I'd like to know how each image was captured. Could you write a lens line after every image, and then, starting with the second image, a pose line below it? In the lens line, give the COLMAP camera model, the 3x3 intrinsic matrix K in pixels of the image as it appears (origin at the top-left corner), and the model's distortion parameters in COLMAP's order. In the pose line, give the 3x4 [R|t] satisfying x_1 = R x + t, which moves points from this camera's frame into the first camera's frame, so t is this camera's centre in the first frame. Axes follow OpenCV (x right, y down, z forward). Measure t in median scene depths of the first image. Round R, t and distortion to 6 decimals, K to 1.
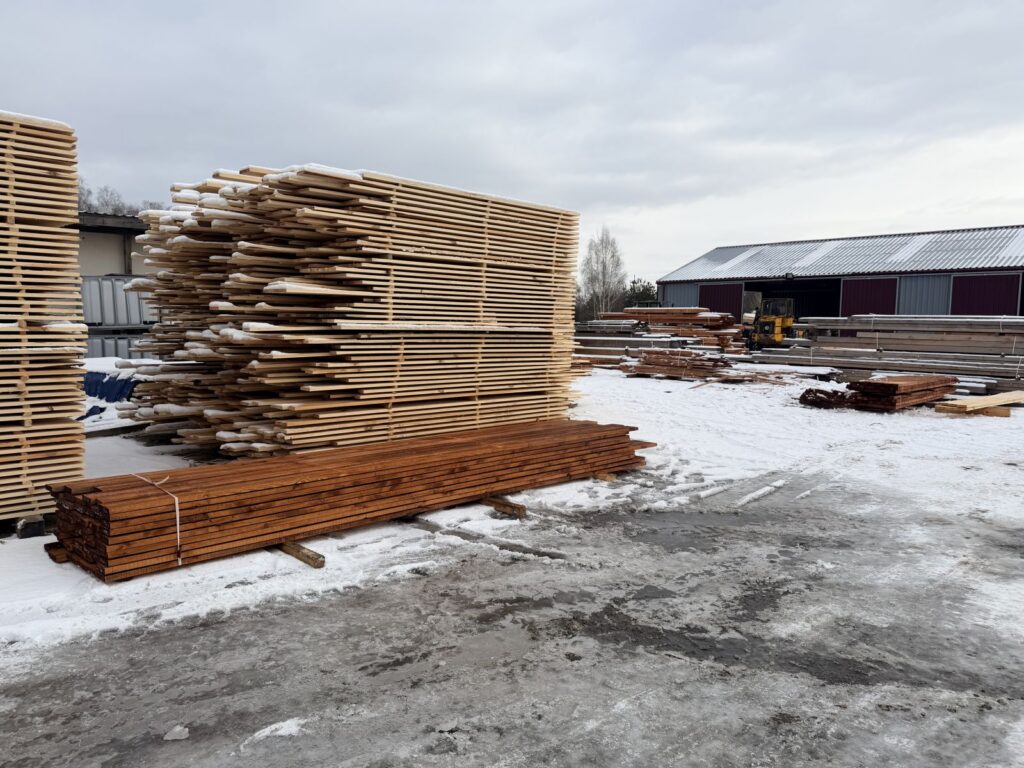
lens RADIAL K [[719.3, 0, 512.0], [0, 719.3, 384.0], [0, 0, 1]] dist [0.109736, -0.159430]
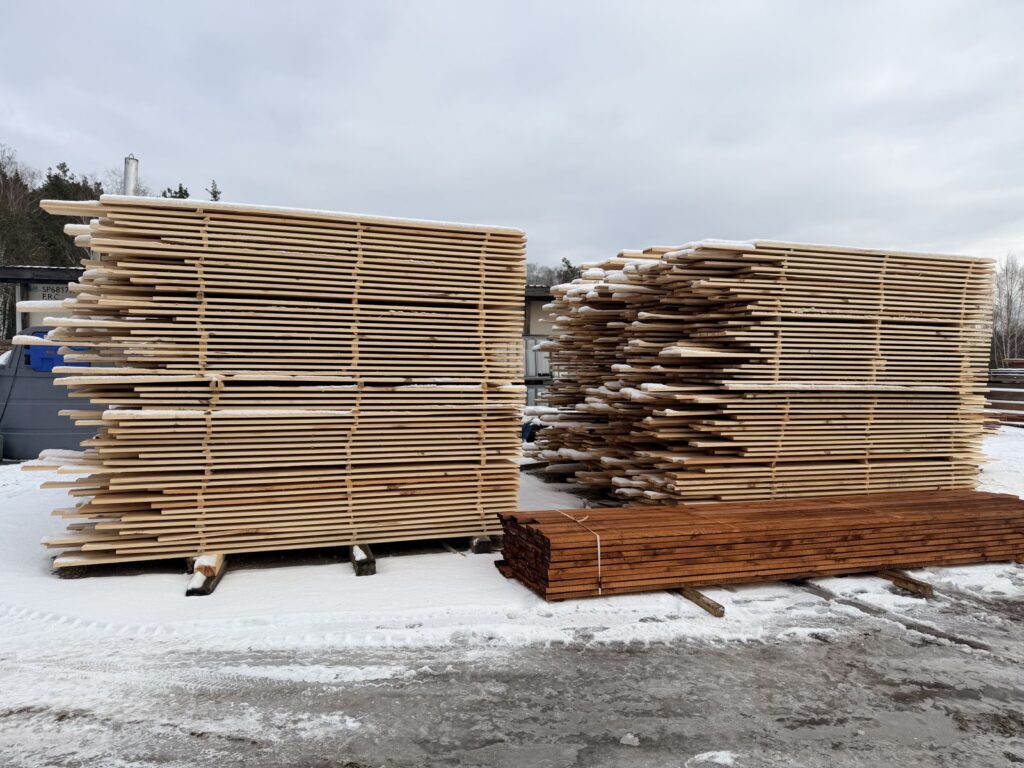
lens RADIAL K [[719.3, 0, 512.0], [0, 719.3, 384.0], [0, 0, 1]] dist [0.109736, -0.159430]
pose [[0.891931, 0.013278, -0.451977, -0.045813], [-0.040317, 0.997923, -0.050245, -0.020837], [0.450371, 0.063038, 0.890614, -0.101726]]
